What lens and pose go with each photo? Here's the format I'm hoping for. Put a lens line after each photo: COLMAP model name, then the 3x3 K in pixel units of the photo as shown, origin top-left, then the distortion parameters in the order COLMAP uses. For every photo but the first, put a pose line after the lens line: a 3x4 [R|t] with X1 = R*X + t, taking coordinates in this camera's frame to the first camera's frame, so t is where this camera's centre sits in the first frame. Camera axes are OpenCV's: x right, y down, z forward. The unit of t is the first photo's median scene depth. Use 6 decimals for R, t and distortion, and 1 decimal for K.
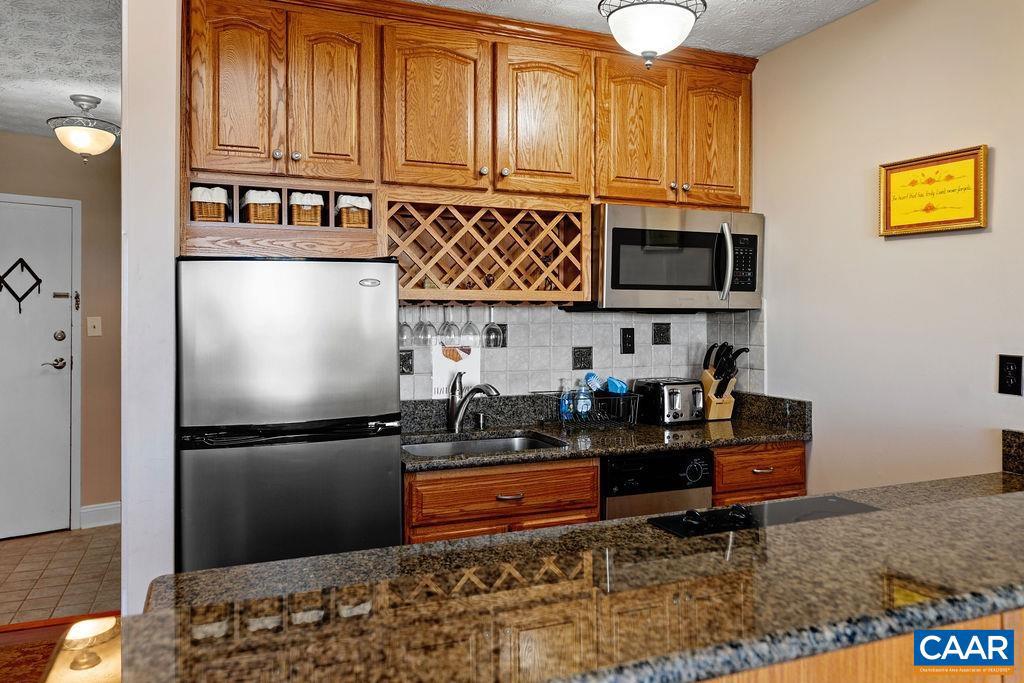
lens RADIAL K [[718.3, 0, 514.0], [0, 718.3, 295.4], [0, 0, 1]] dist [0.005333, 0.002989]
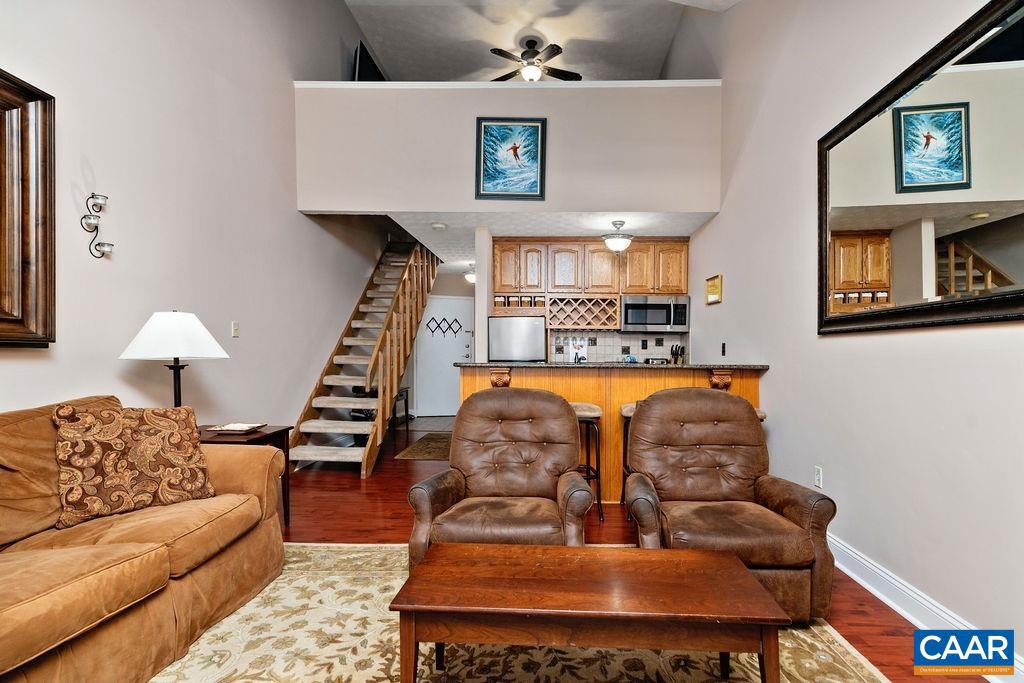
lens RADIAL K [[463.9, 0, 540.9], [0, 463.9, 341.1], [0, 0, 1]] dist [0.000428, 0.000080]
pose [[0.913042, 0.001048, -0.407863, 0.580122], [0.000908, 0.999989, 0.004602, 0.048031], [0.407864, -0.004572, 0.913031, -0.840583]]
